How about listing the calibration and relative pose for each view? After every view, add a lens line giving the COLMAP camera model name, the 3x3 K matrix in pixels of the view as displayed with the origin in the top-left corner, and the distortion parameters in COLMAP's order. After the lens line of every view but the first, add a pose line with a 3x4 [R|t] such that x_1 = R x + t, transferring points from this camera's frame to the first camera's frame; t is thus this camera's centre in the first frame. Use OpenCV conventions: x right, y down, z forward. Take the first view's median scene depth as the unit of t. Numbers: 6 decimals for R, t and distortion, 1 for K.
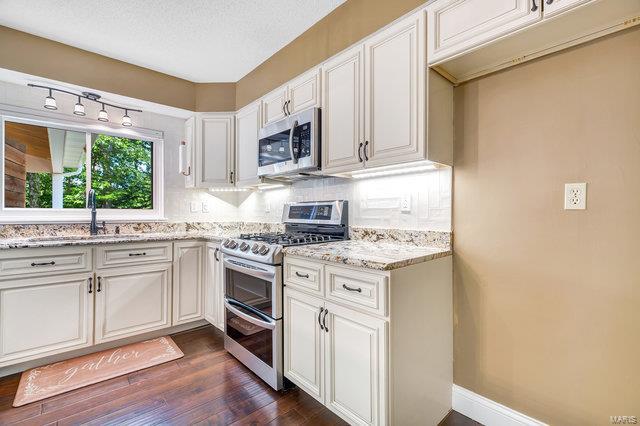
lens RADIAL K [[291.7, 0, 319.3], [0, 291.7, 210.0], [0, 0, 1]] dist [-0.004904, -0.000217]
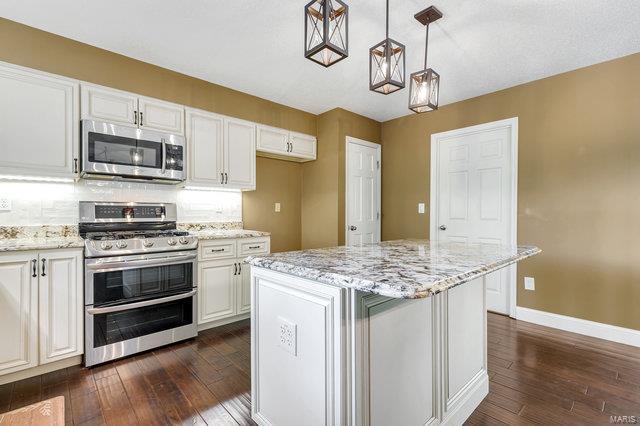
lens RADIAL K [[291.7, 0, 319.2], [0, 291.7, 213.2], [0, 0, 1]] dist [-0.004904, -0.000217]
pose [[-0.016011, -0.003380, 0.999866, -1.396850], [-0.013740, 0.999901, 0.003160, -0.001059], [-0.999777, -0.013687, -0.016056, 0.372291]]
